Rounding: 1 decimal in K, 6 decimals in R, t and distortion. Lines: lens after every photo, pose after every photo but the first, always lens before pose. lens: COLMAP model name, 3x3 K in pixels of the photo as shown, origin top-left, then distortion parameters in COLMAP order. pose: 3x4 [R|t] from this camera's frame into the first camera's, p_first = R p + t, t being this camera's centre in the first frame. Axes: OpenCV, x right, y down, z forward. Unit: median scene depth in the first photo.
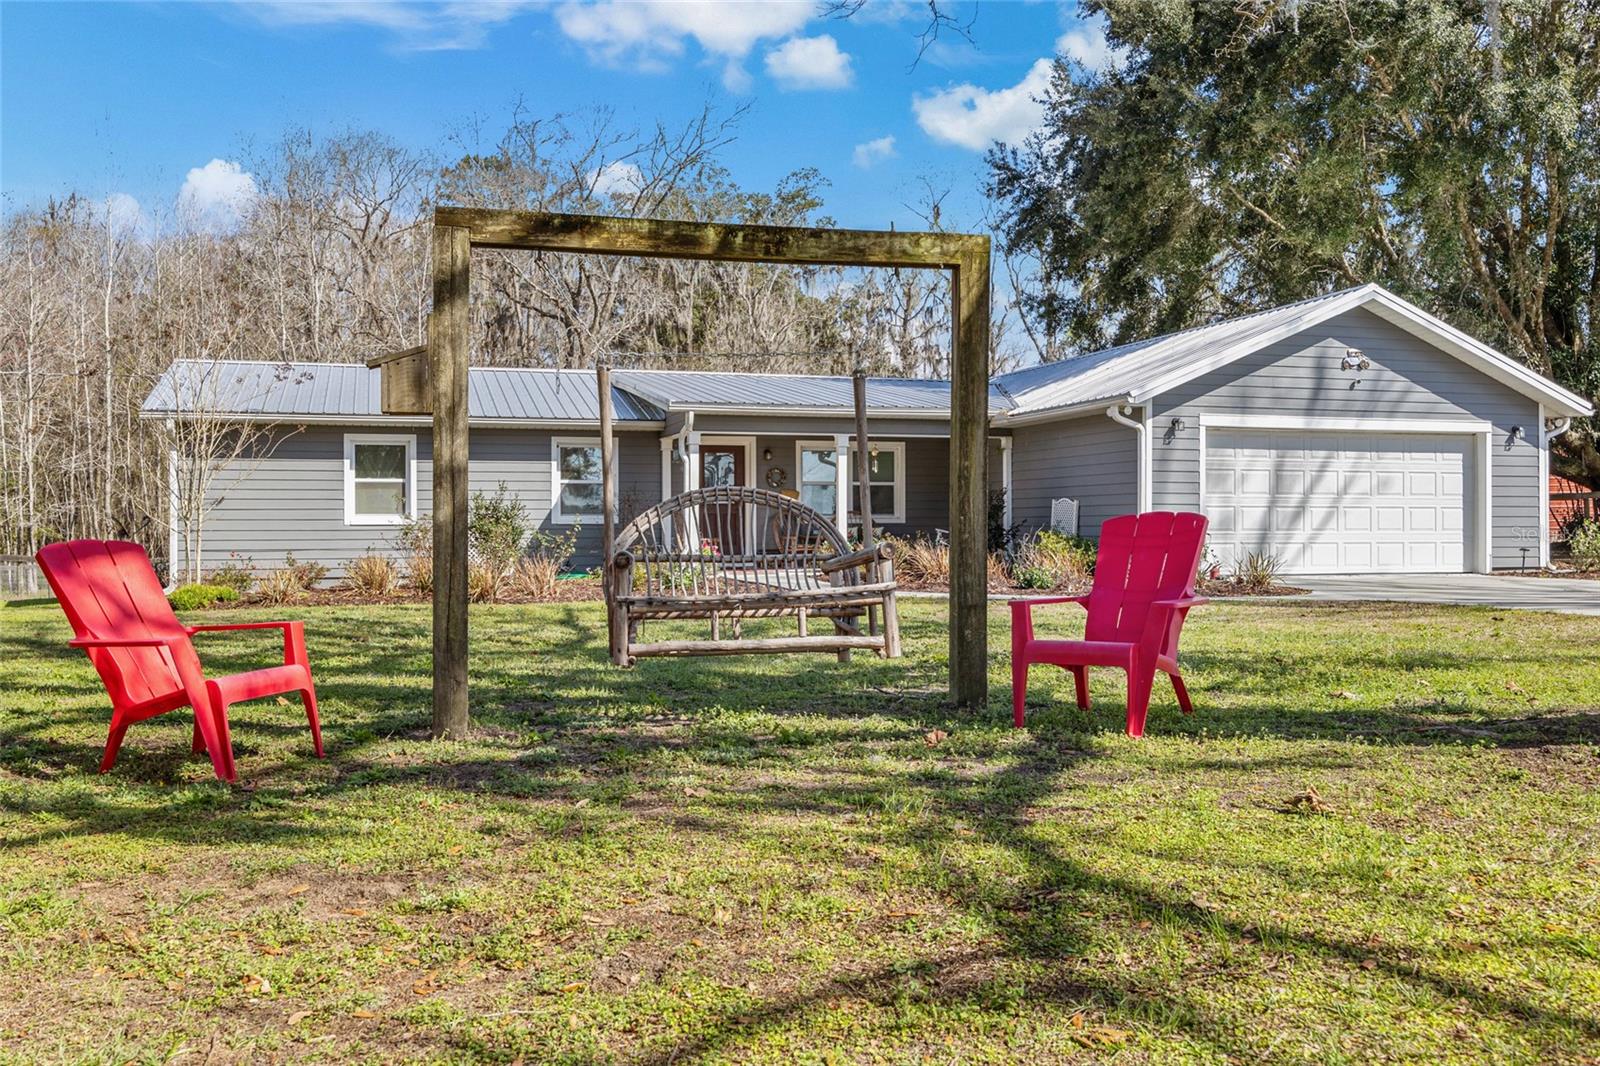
lens RADIAL K [[1455.0, 0, 798.1], [0, 1455.0, 507.0], [0, 0, 1]] dist [0.005615, 0.001350]
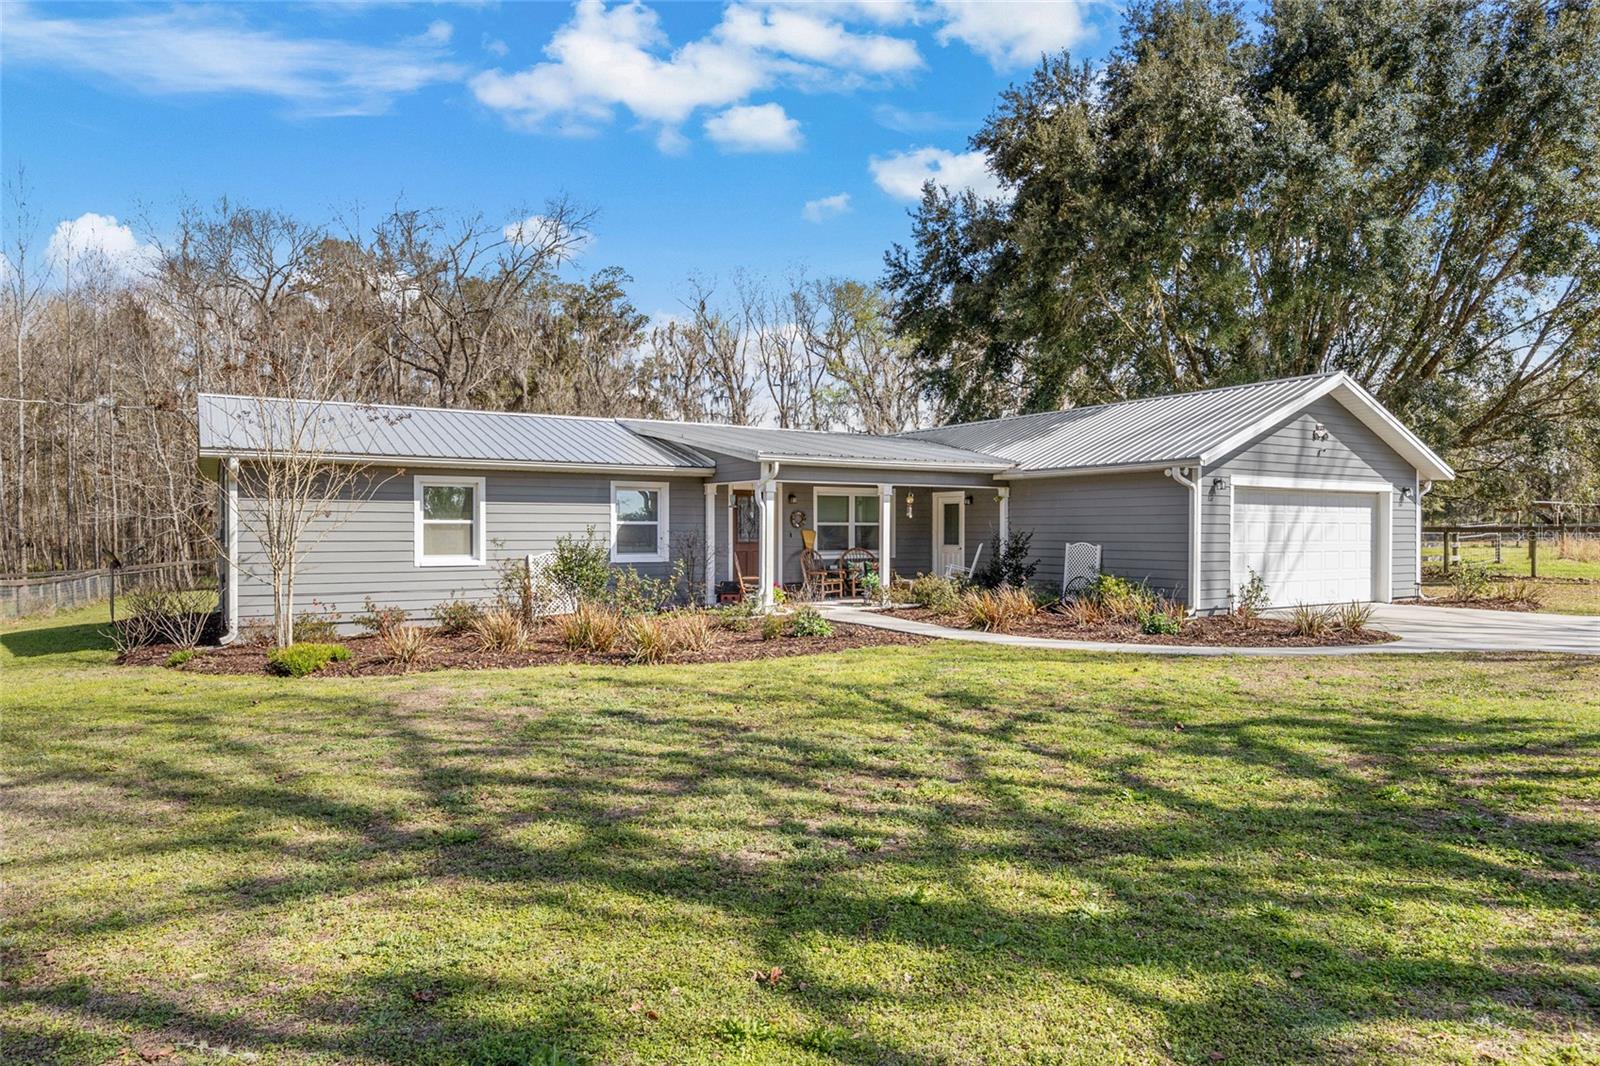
lens RADIAL K [[997.2, 0, 800.0], [0, 997.2, 533.0], [0, 0, 1]] dist [0.004086, 0.000507]
pose [[0.965789, 0.003207, 0.259311, -0.249053], [-0.007800, 0.999830, 0.016683, -0.025776], [-0.259213, -0.018135, 0.965650, 0.288292]]
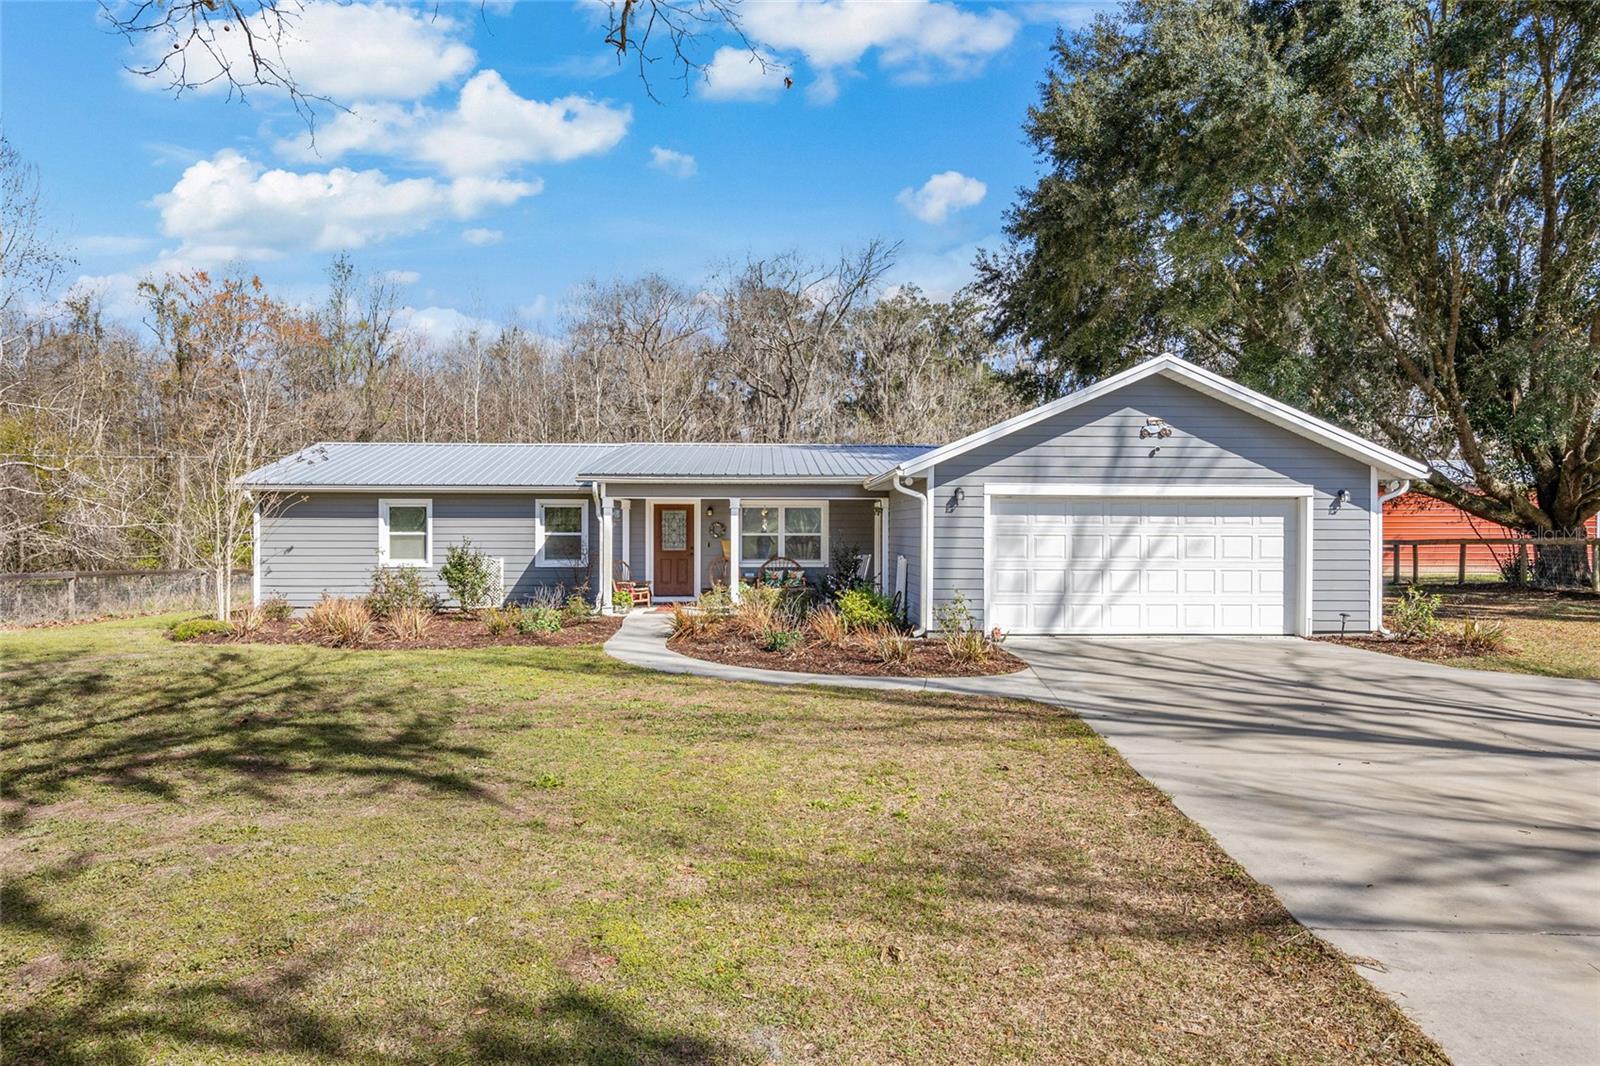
lens RADIAL K [[952.7, 0, 800.0], [0, 952.7, 533.0], [0, 0, 1]] dist [-0.001545, 0.001667]
pose [[0.967061, 0.005239, -0.254493, 0.299068], [-0.000861, 0.999850, 0.017312, -0.036839], [0.254545, -0.016523, 0.966920, 0.273926]]
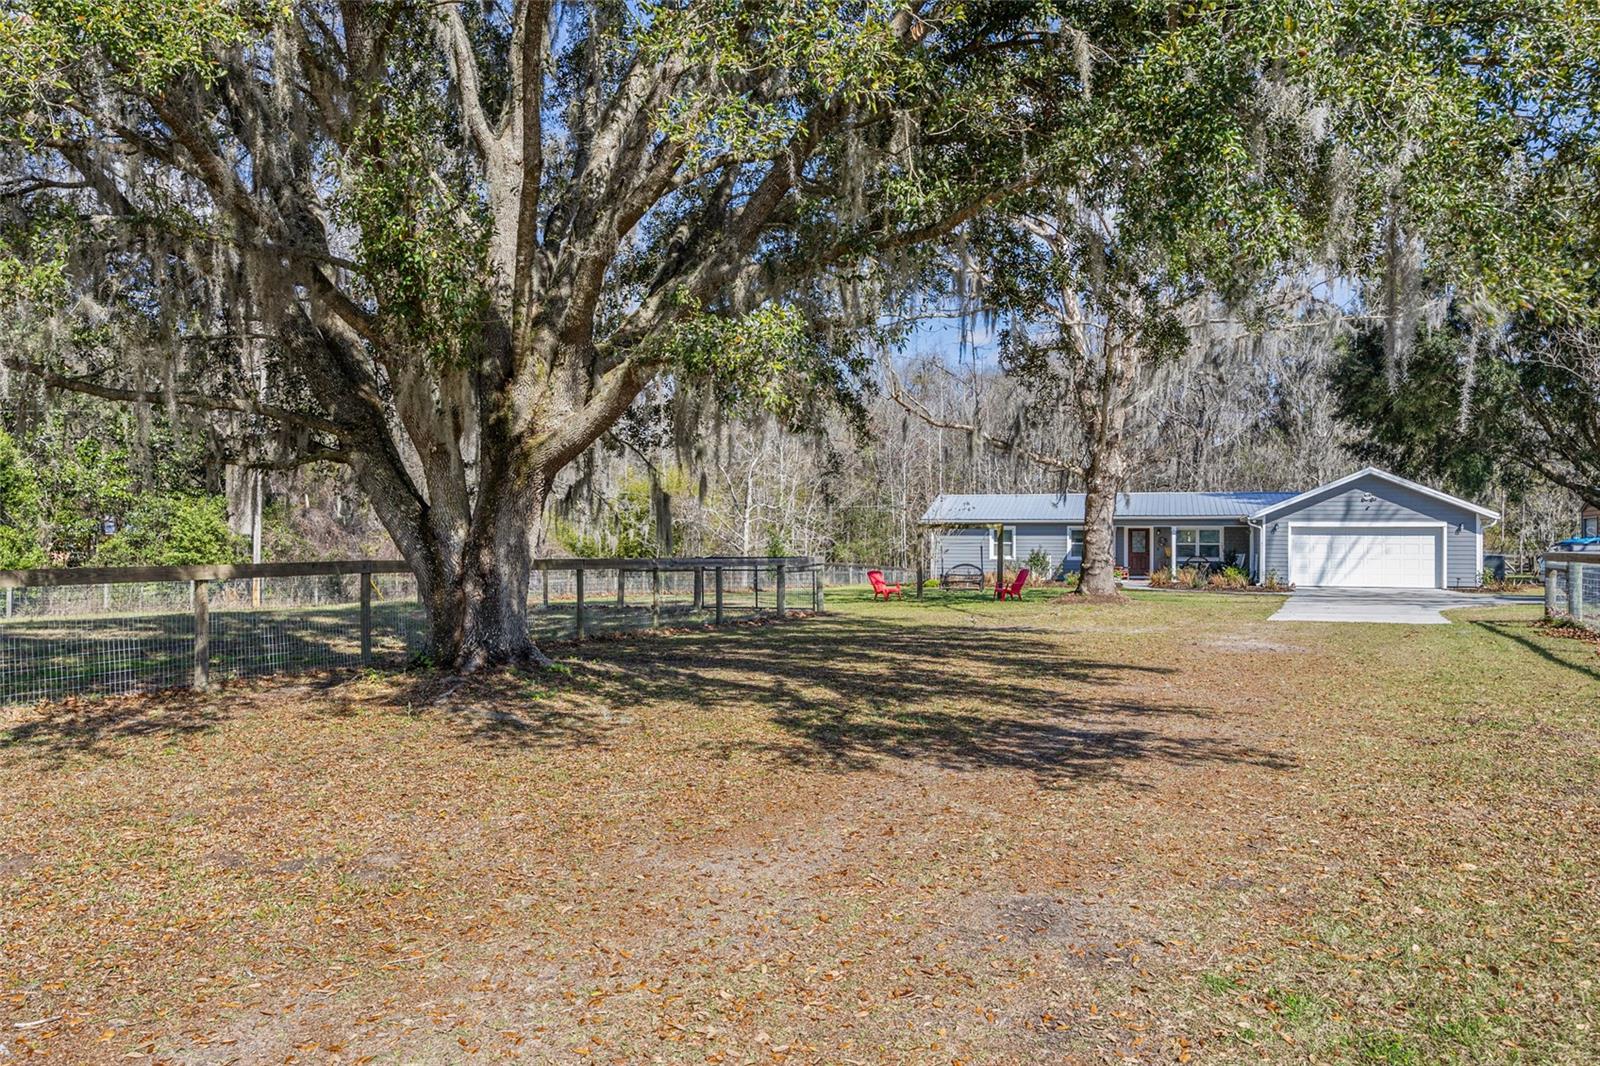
lens RADIAL K [[1140.5, 0, 800.0], [0, 1140.5, 533.0], [0, 0, 1]] dist [-0.006797, -0.001675]
pose [[0.820702, 0.001169, -0.571355, 0.656364], [0.002009, 0.999986, 0.004932, -0.052004], [0.571352, -0.005195, 0.820688, -1.018140]]
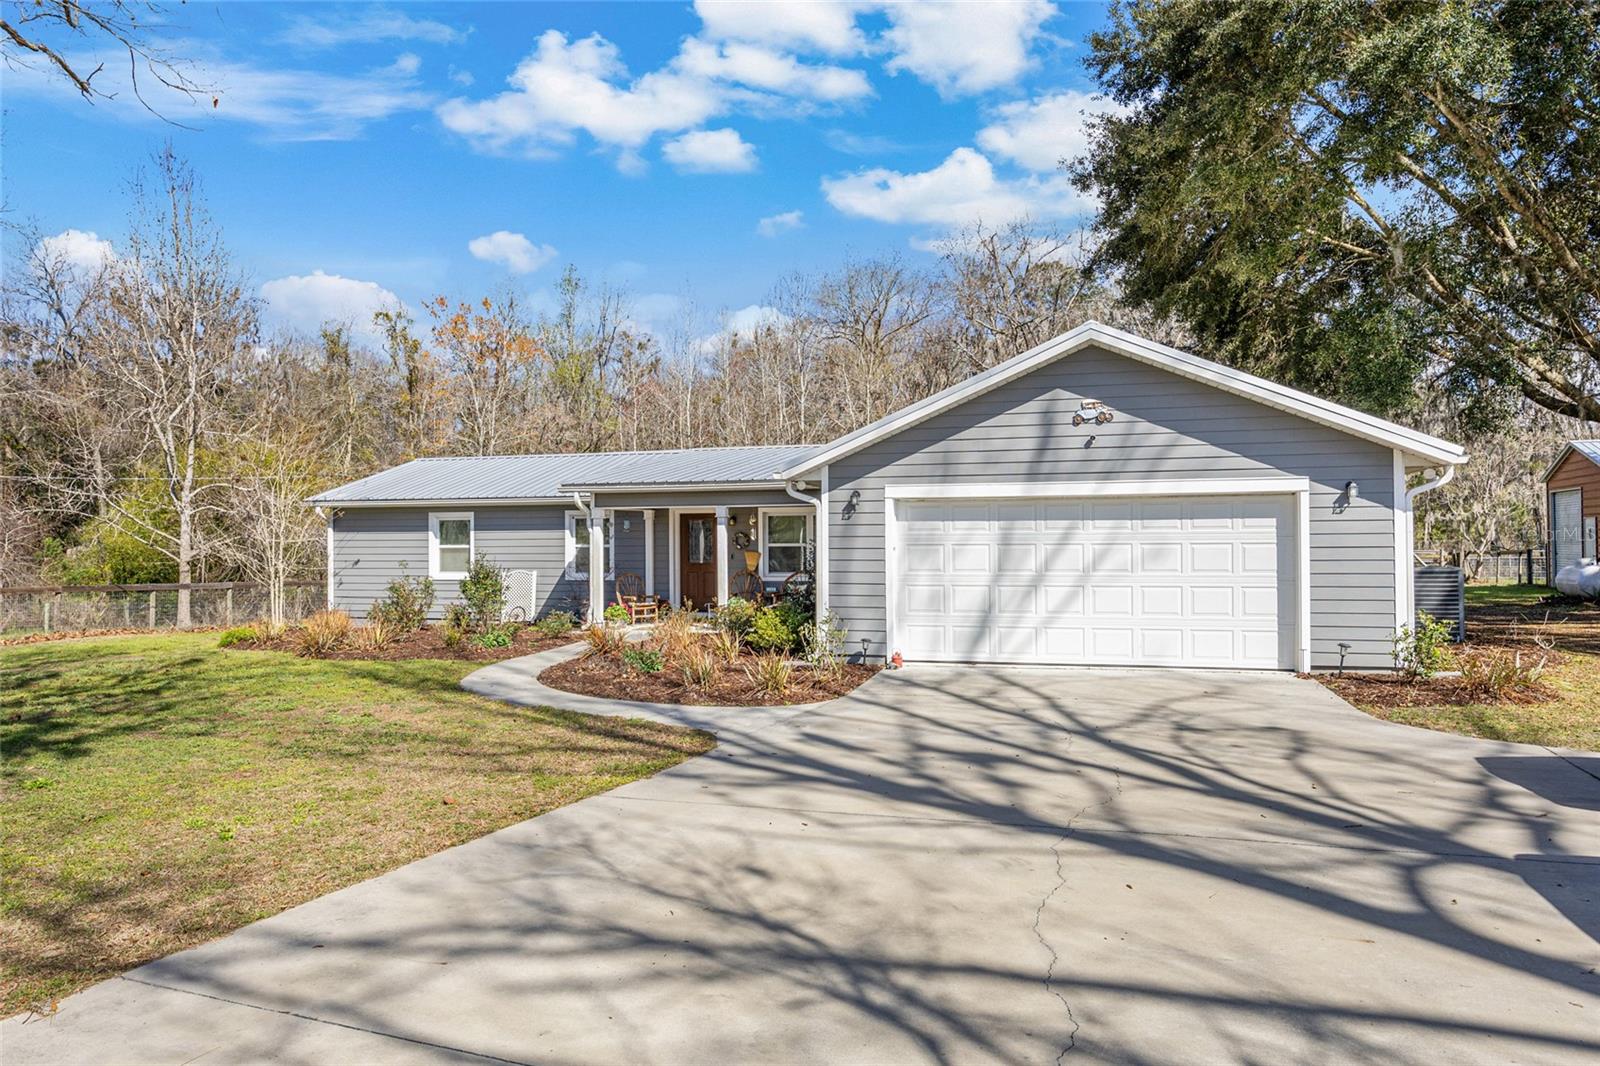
lens RADIAL K [[1056.2, 0, 800.0], [0, 1056.2, 533.0], [0, 0, 1]] dist [-0.002378, 0.000627]
pose [[0.841300, -0.007226, -0.540520, 0.547361], [0.013917, 0.999869, 0.008294, -0.037201], [0.540389, -0.014500, 0.841290, 0.379580]]
